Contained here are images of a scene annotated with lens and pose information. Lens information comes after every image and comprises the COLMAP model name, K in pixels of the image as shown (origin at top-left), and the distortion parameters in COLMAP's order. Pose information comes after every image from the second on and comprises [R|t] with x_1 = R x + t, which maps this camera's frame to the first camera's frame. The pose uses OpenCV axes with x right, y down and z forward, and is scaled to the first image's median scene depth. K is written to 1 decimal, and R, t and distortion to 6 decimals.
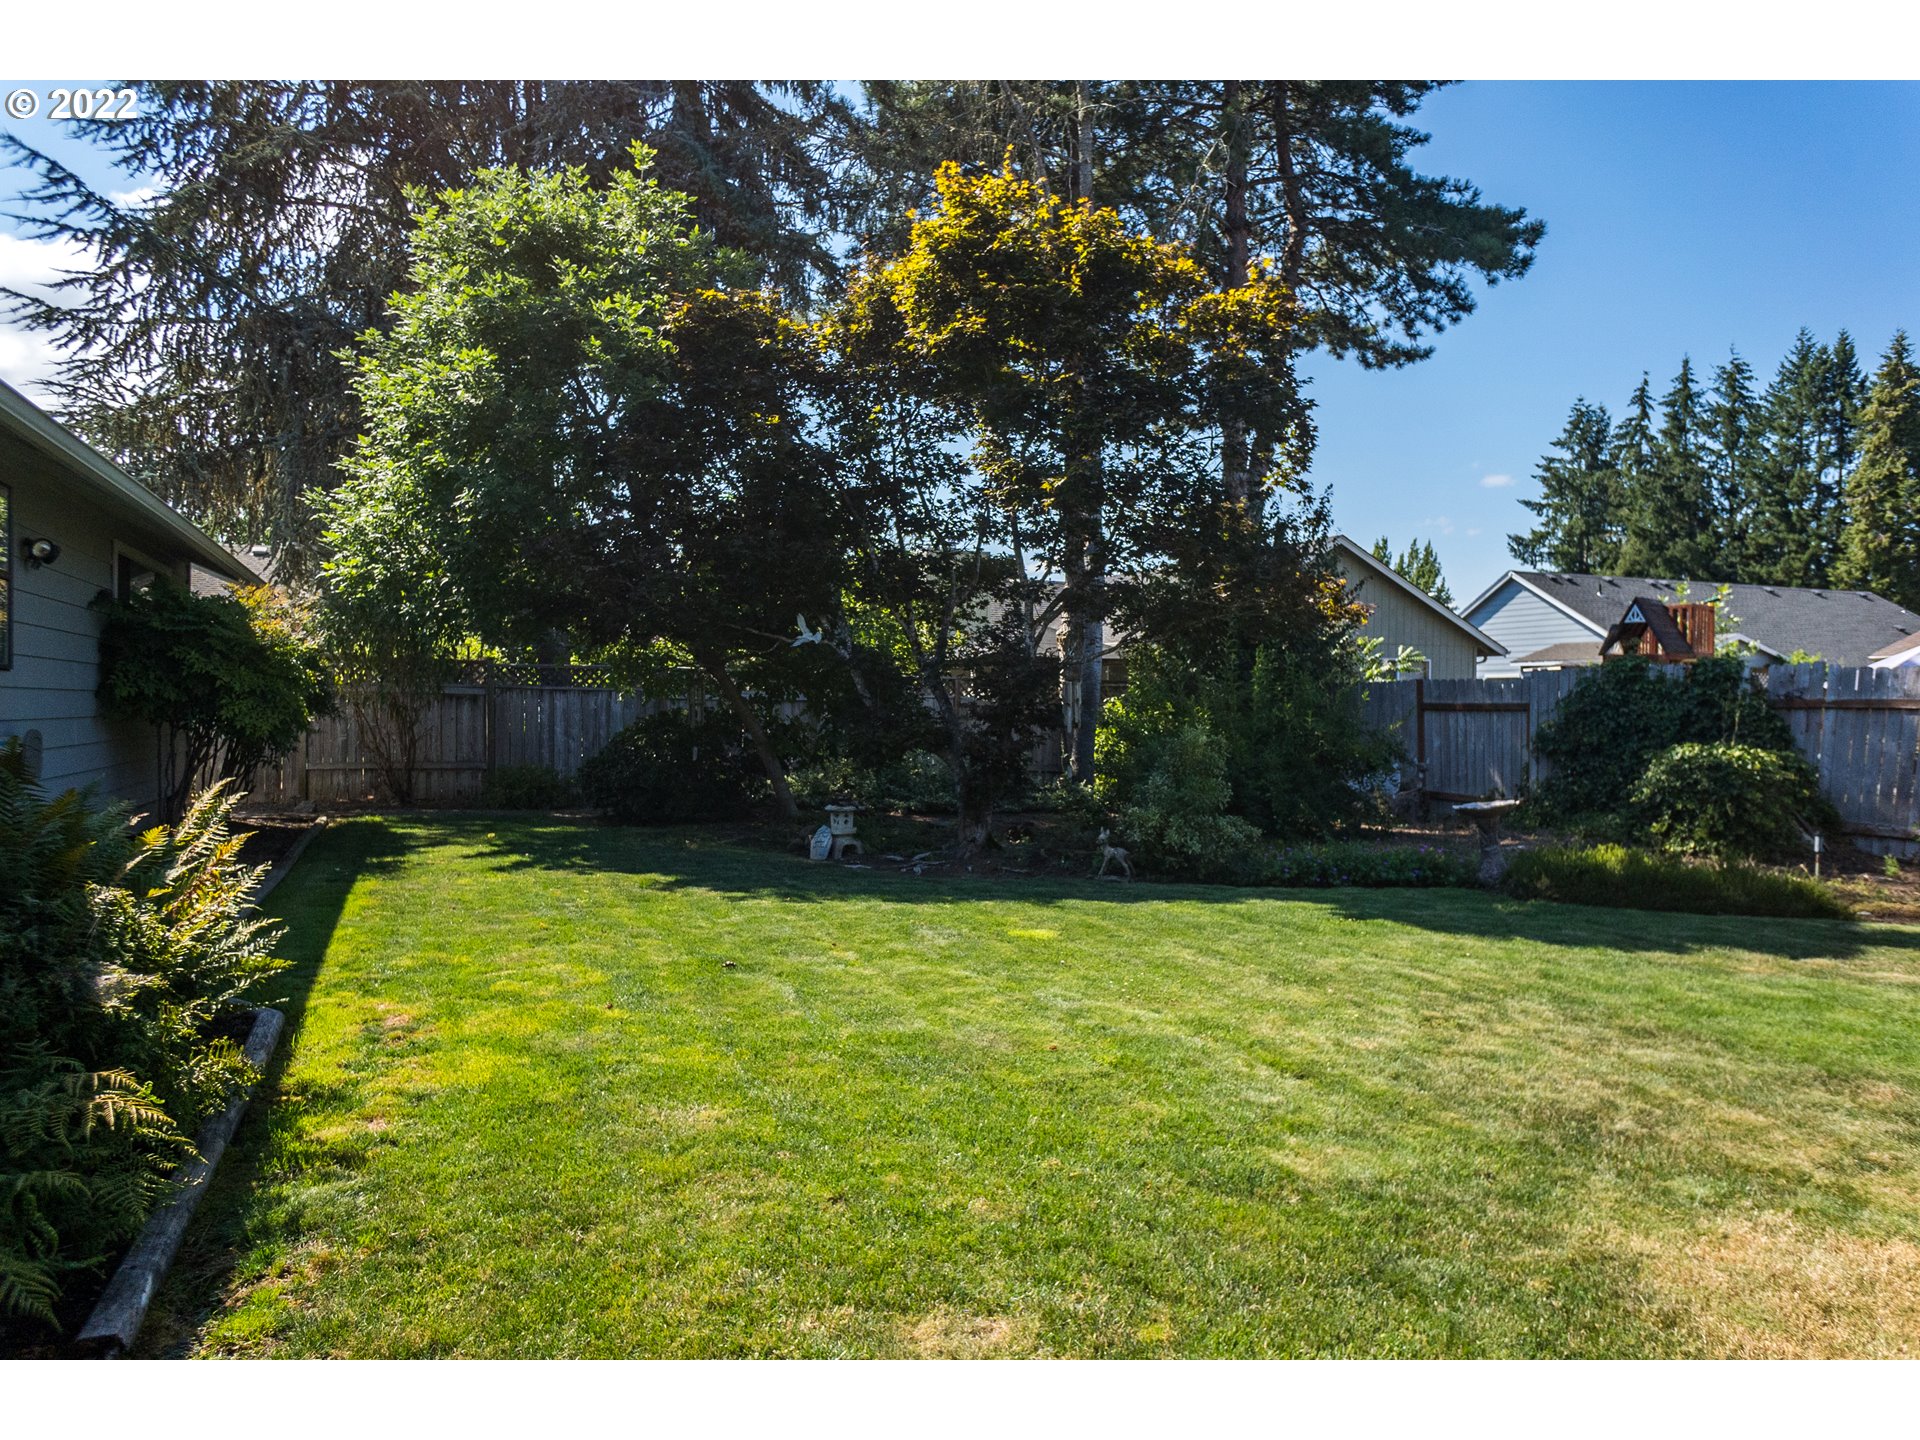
lens RADIAL K [[1322.3, 0, 971.1], [0, 1322.3, 707.0], [0, 0, 1]] dist [0.040053, -0.040601]
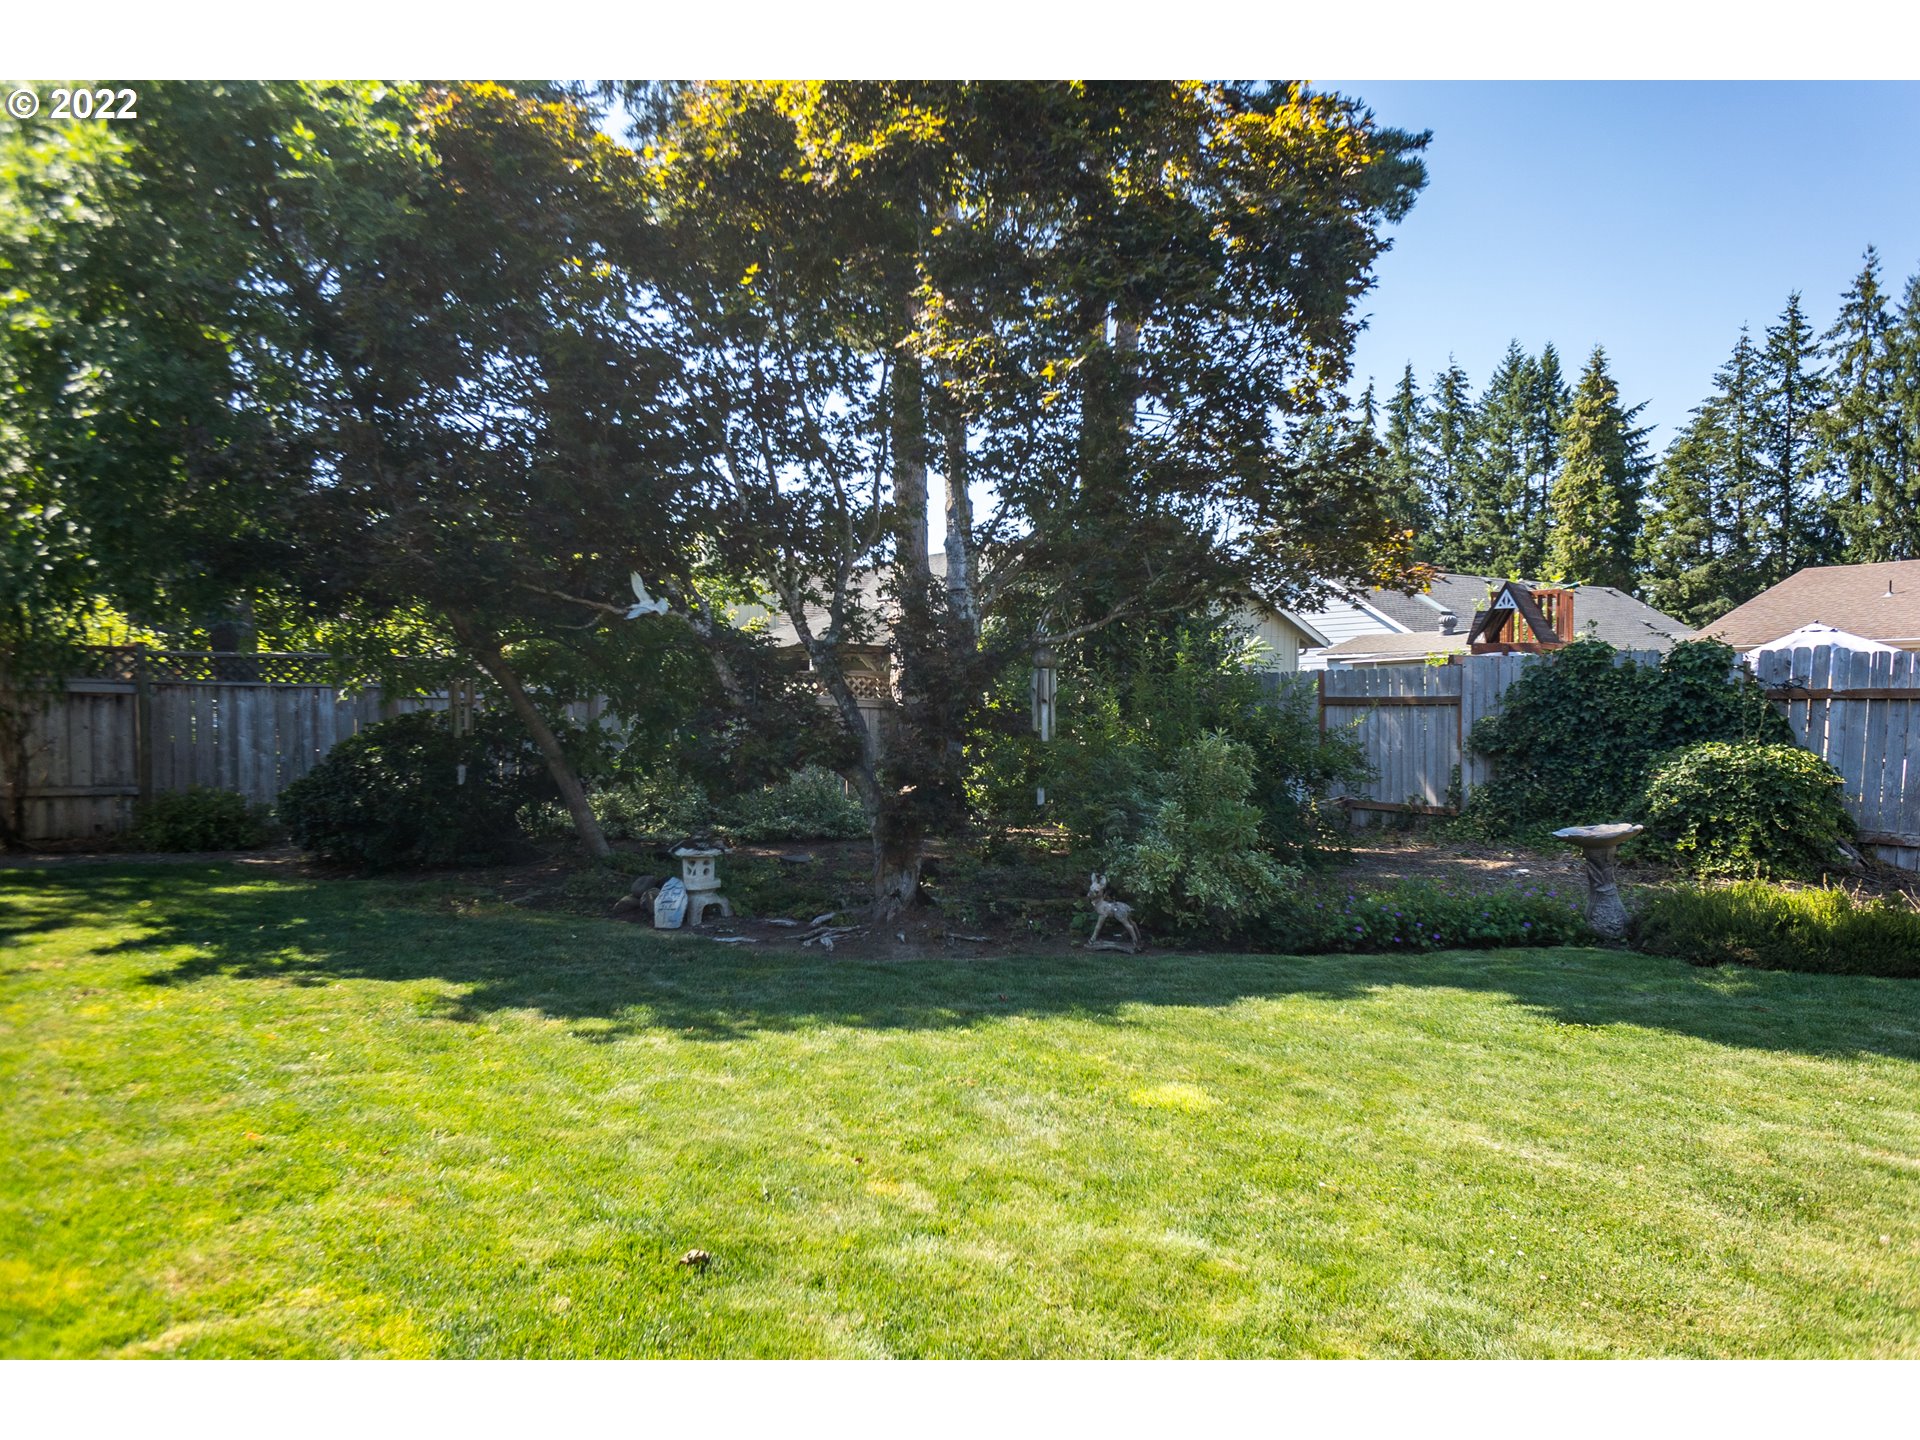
lens RADIAL K [[1334.7, 0, 963.4], [0, 1334.7, 739.6], [0, 0, 1]] dist [0.036078, -0.035156]
pose [[0.980578, -0.012320, 0.195741, -0.053470], [0.007196, 0.999613, 0.026865, -0.000452], [-0.195996, -0.024935, 0.980288, 0.154511]]
